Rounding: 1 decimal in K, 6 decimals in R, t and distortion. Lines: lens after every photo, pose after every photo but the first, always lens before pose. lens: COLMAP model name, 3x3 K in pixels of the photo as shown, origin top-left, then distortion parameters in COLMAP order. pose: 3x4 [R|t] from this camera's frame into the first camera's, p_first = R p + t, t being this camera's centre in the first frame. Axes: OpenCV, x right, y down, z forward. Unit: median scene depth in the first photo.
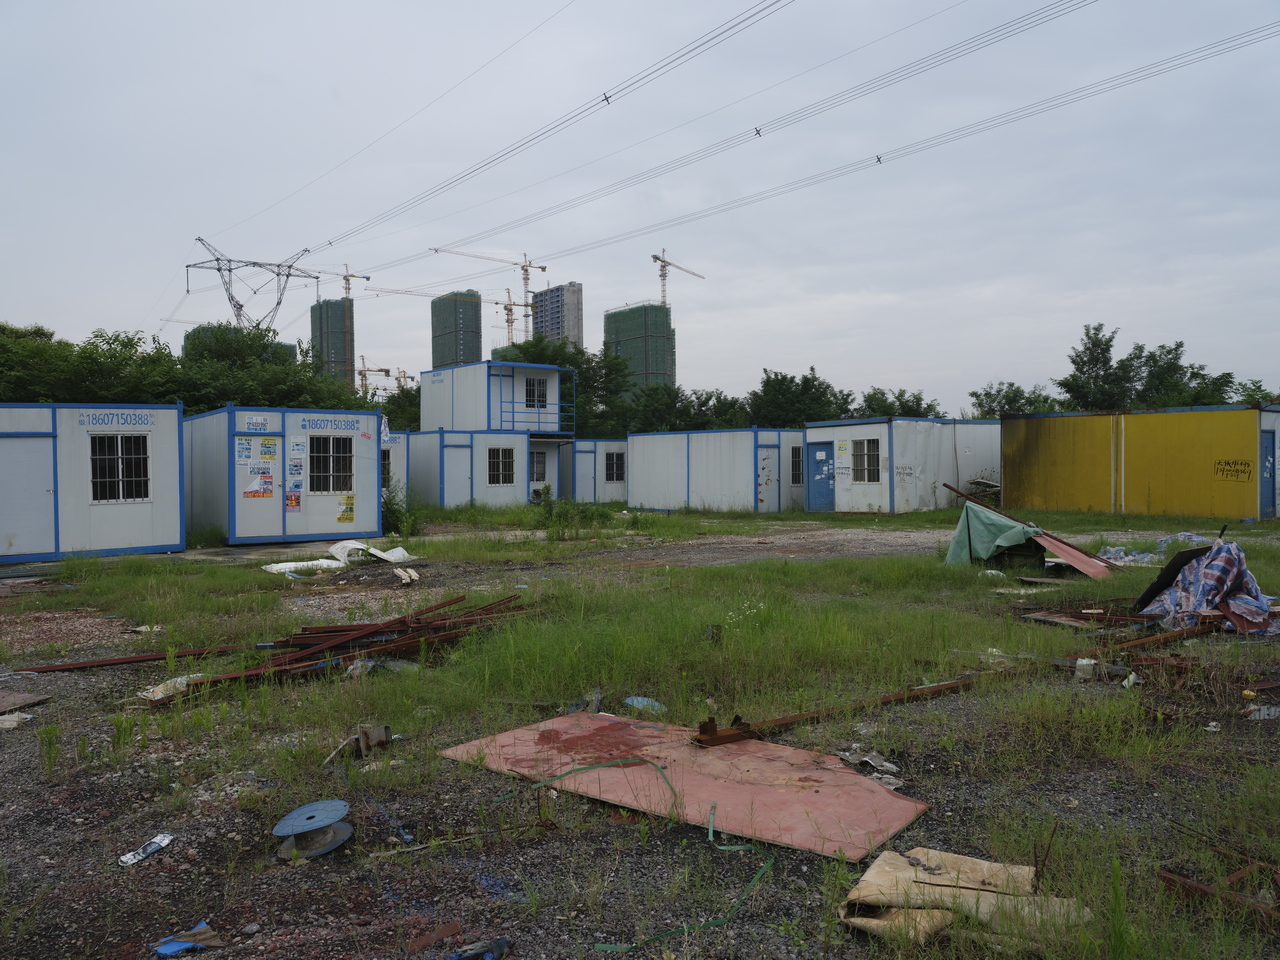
lens RADIAL K [[963.8, 0, 639.5], [0, 963.8, 464.1], [0, 0, 1]] dist [-0.001408, 0.000416]
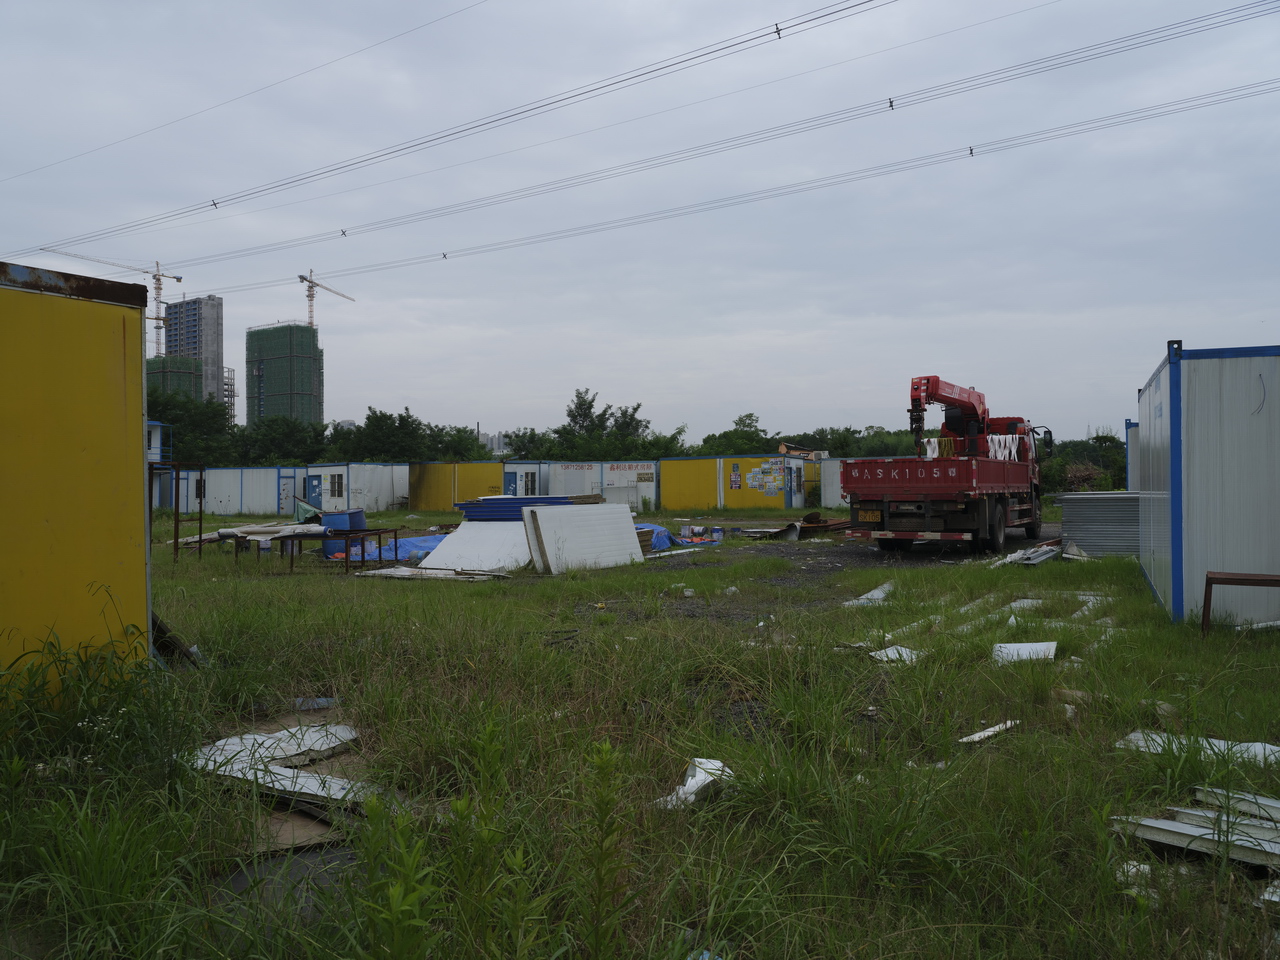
lens RADIAL K [[963.8, 0, 639.5], [0, 963.8, 464.1], [0, 0, 1]] dist [-0.001408, 0.000416]
pose [[0.940709, 0.008621, 0.339106, 0.133329], [-0.001264, 0.999759, -0.021908, -0.004403], [-0.339213, 0.020181, 0.940493, -0.812428]]
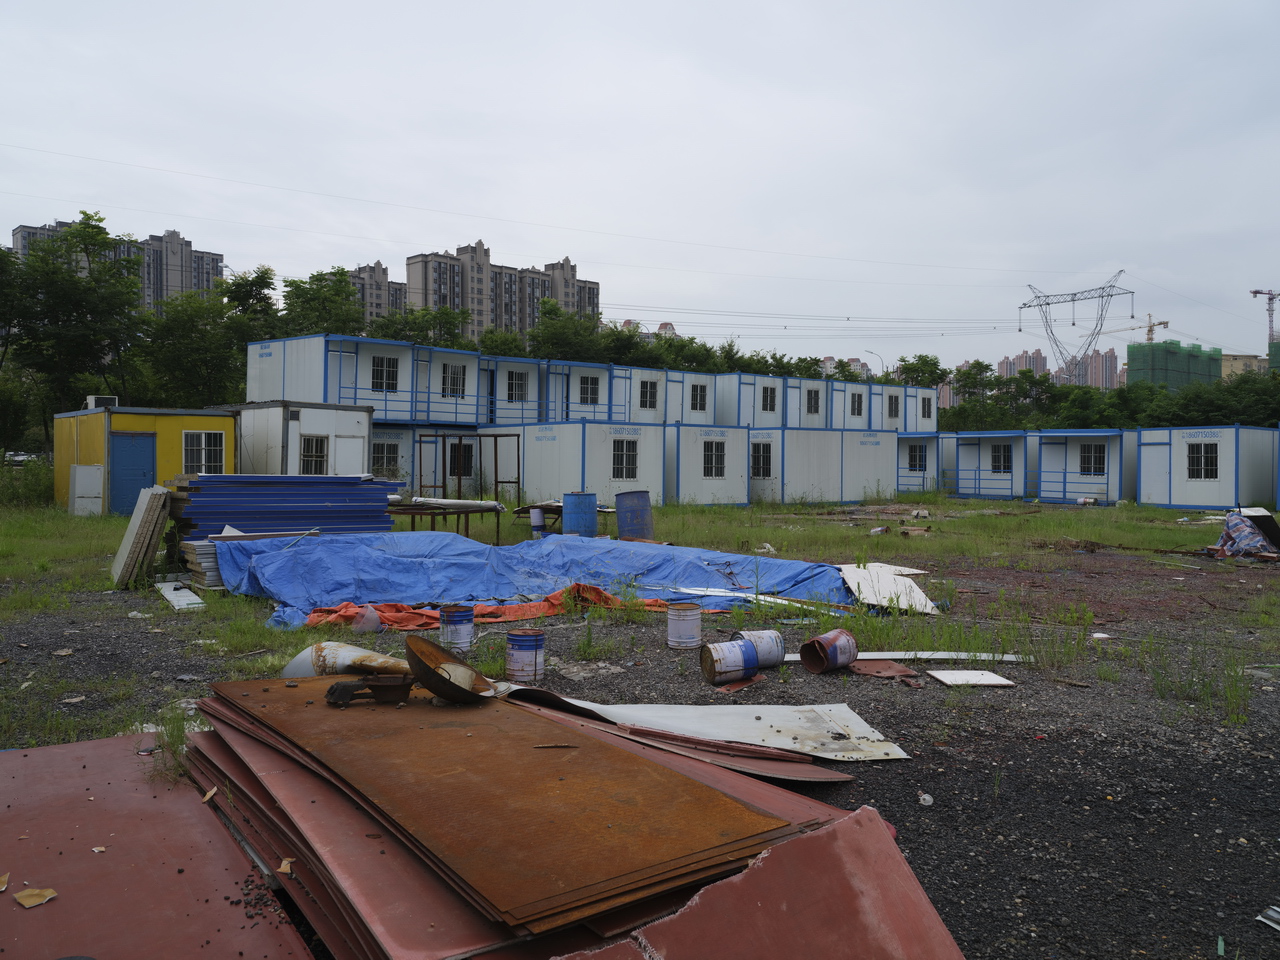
lens RADIAL K [[963.8, 0, 639.5], [0, 963.8, 464.1], [0, 0, 1]] dist [-0.001408, 0.000416]
pose [[0.001456, 0.021727, -0.999763, 0.711486], [-0.008097, 0.999731, 0.021715, -0.012098], [0.999966, 0.008064, 0.001632, -0.037659]]
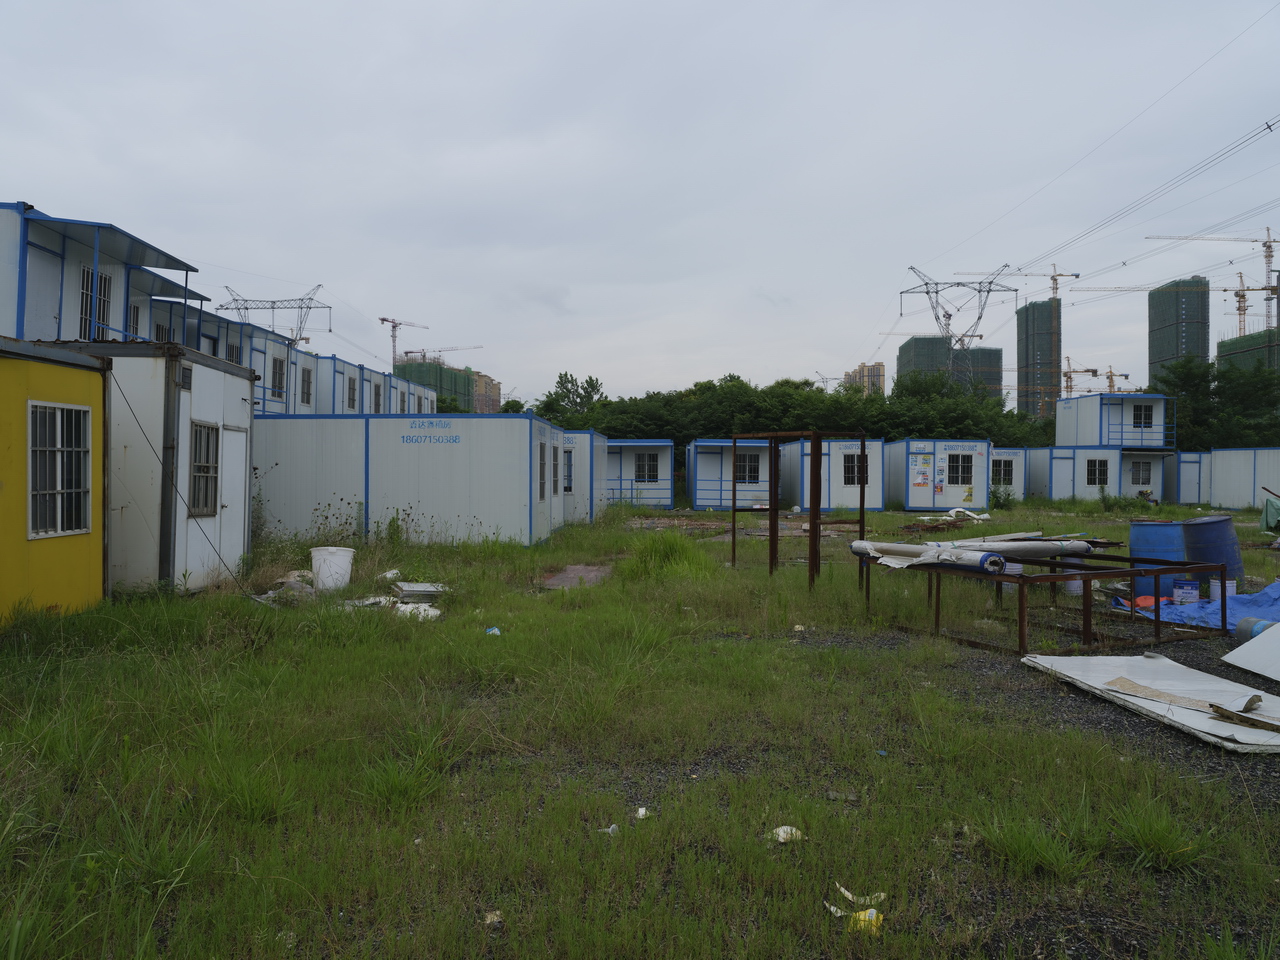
lens RADIAL K [[963.8, 0, 639.5], [0, 963.8, 464.1], [0, 0, 1]] dist [-0.001408, 0.000416]
pose [[0.762461, 0.013696, -0.646890, 0.256216], [-0.014611, 0.999885, 0.003948, -0.005667], [0.646870, 0.006441, 0.762573, -0.505088]]
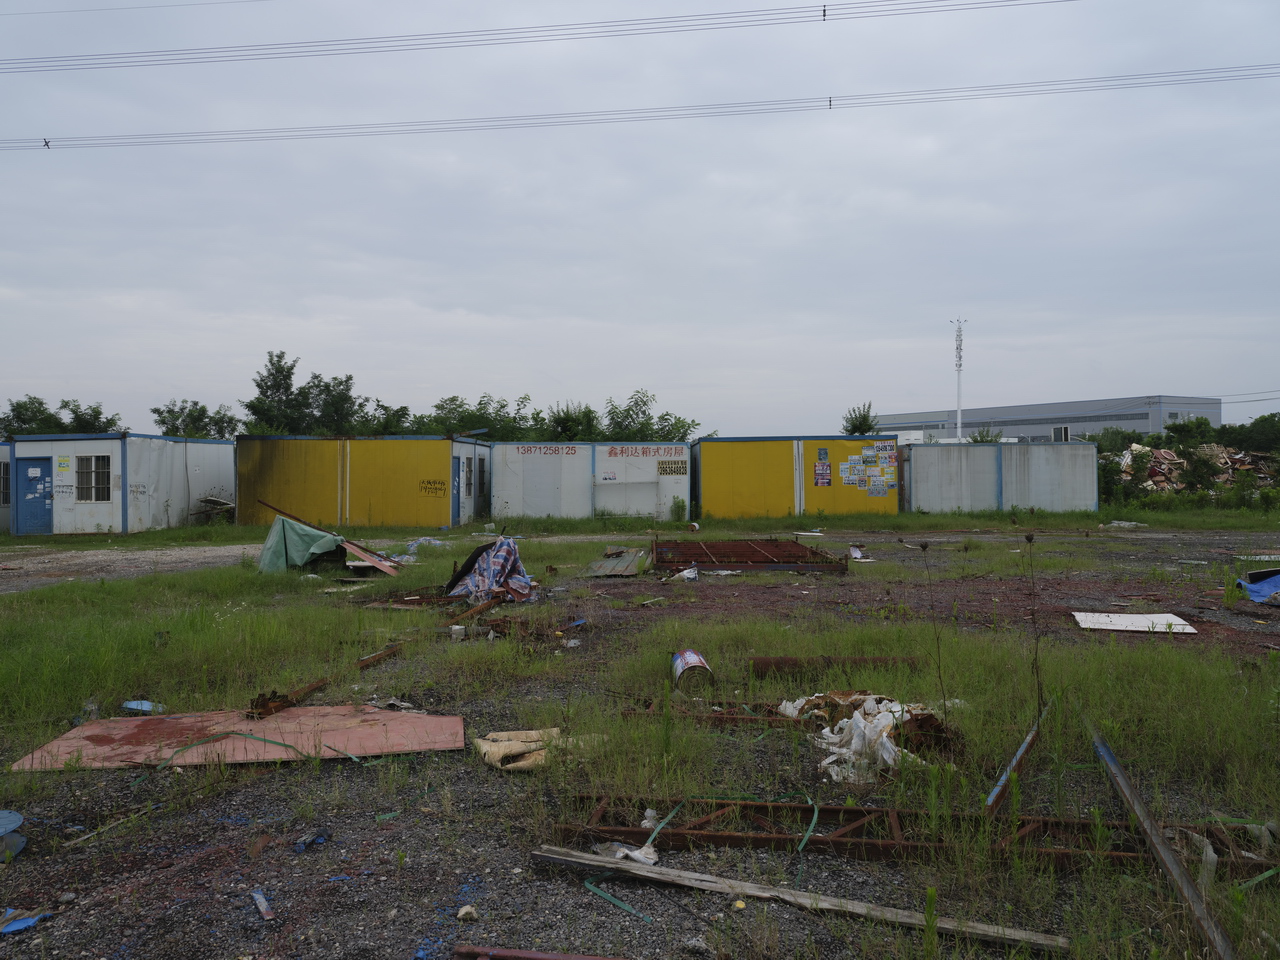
lens RADIAL K [[963.8, 0, 639.5], [0, 963.8, 464.1], [0, 0, 1]] dist [-0.001408, 0.000416]
pose [[0.675107, 0.018243, 0.737494, -0.086135], [-0.003575, 0.999763, -0.021459, 0.000712], [-0.737711, 0.011850, 0.675012, -0.025907]]
